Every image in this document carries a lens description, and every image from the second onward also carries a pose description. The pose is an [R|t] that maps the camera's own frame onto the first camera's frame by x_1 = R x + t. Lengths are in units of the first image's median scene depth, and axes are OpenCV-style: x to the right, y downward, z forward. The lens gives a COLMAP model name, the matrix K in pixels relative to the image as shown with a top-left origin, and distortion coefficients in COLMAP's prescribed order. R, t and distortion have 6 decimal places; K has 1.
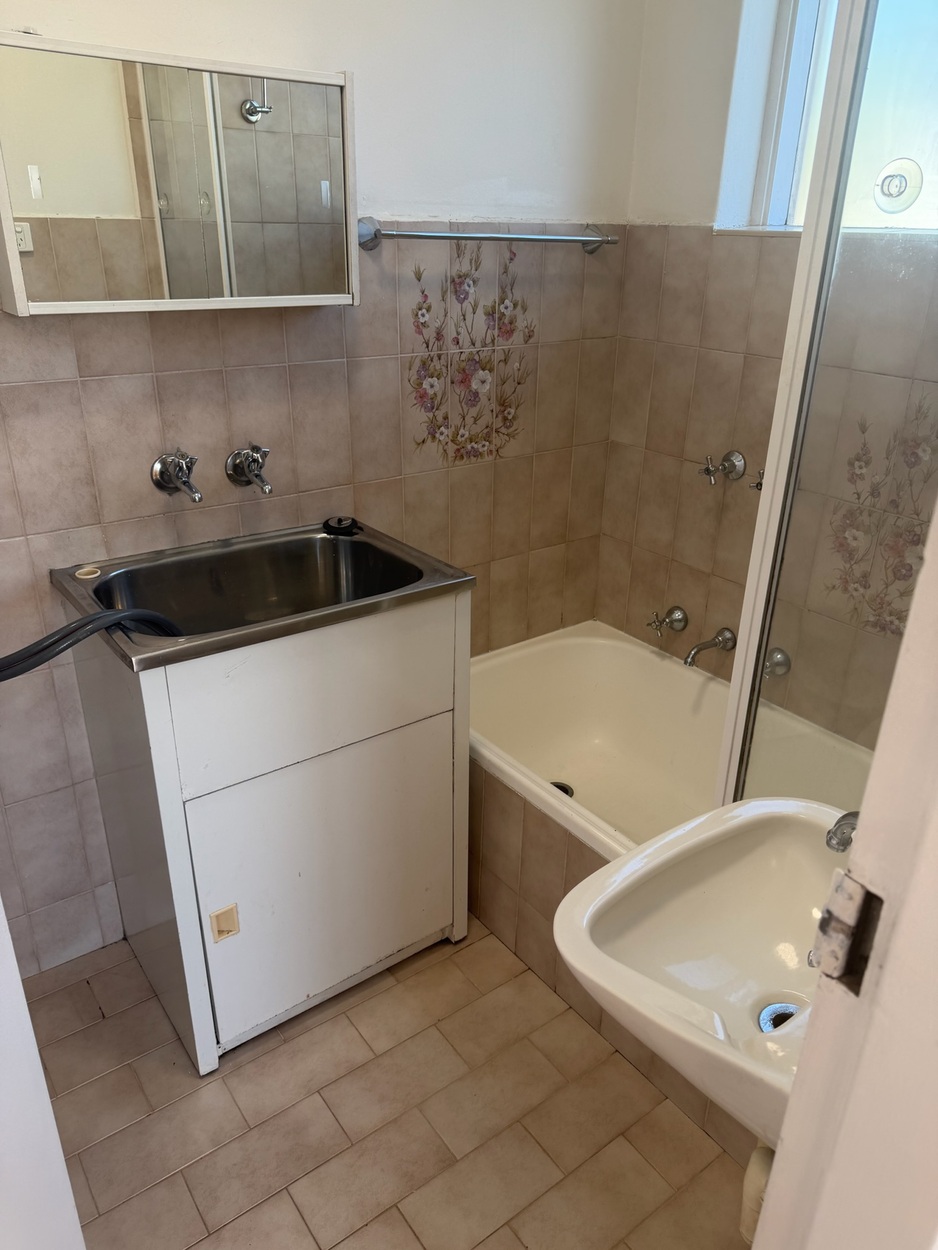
lens RADIAL K [[886.5, 0, 469.0], [0, 886.5, 625.0], [0, 0, 1]] dist [0.037408, 0.000723]
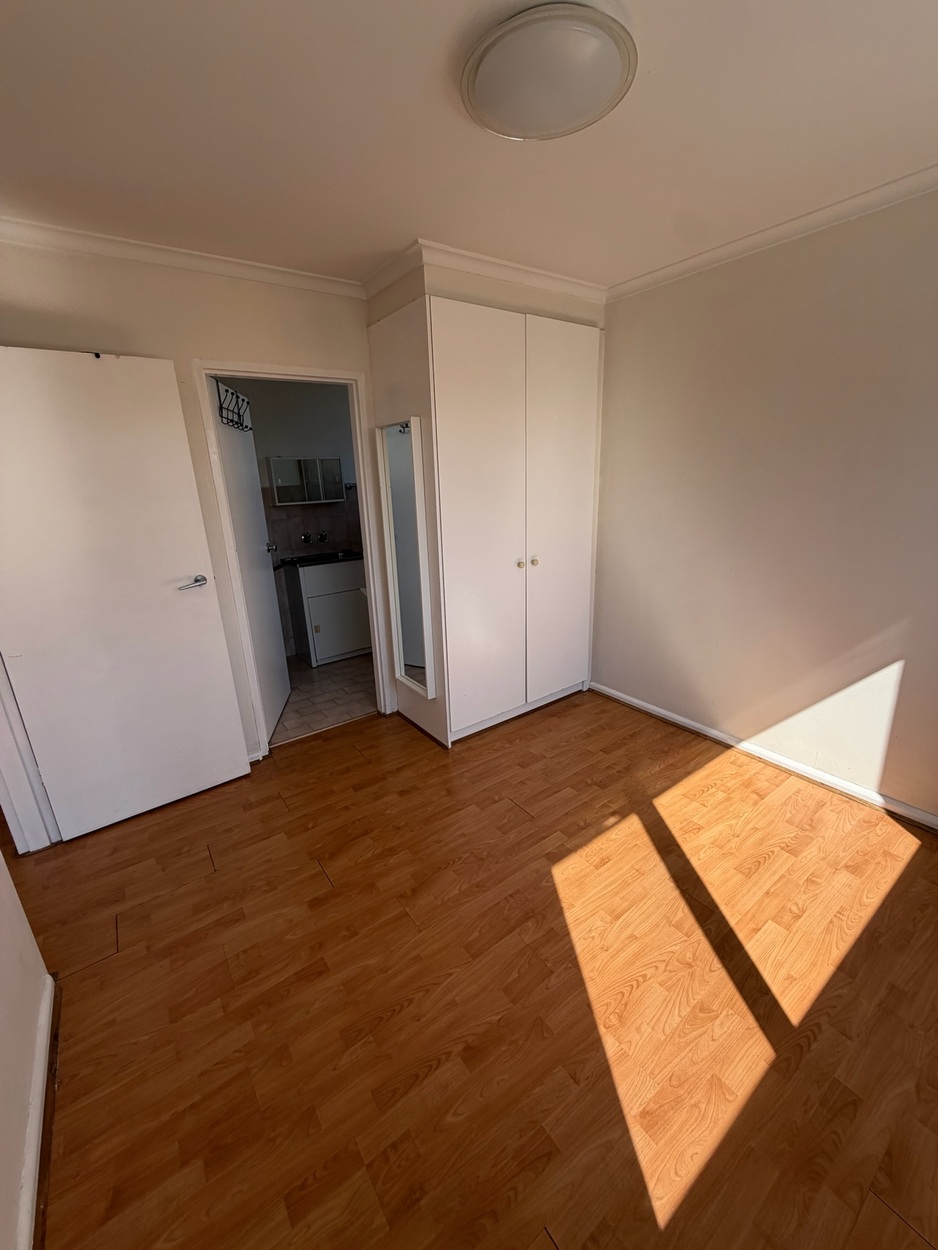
lens RADIAL K [[492.8, 0, 469.0], [0, 492.8, 625.0], [0, 0, 1]] dist [0.000732, 0.000260]
pose [[0.999151, -0.032180, -0.025741, 0.564207], [0.029530, 0.994805, -0.097427, 0.557145], [0.028742, 0.096584, 0.994910, -1.484816]]
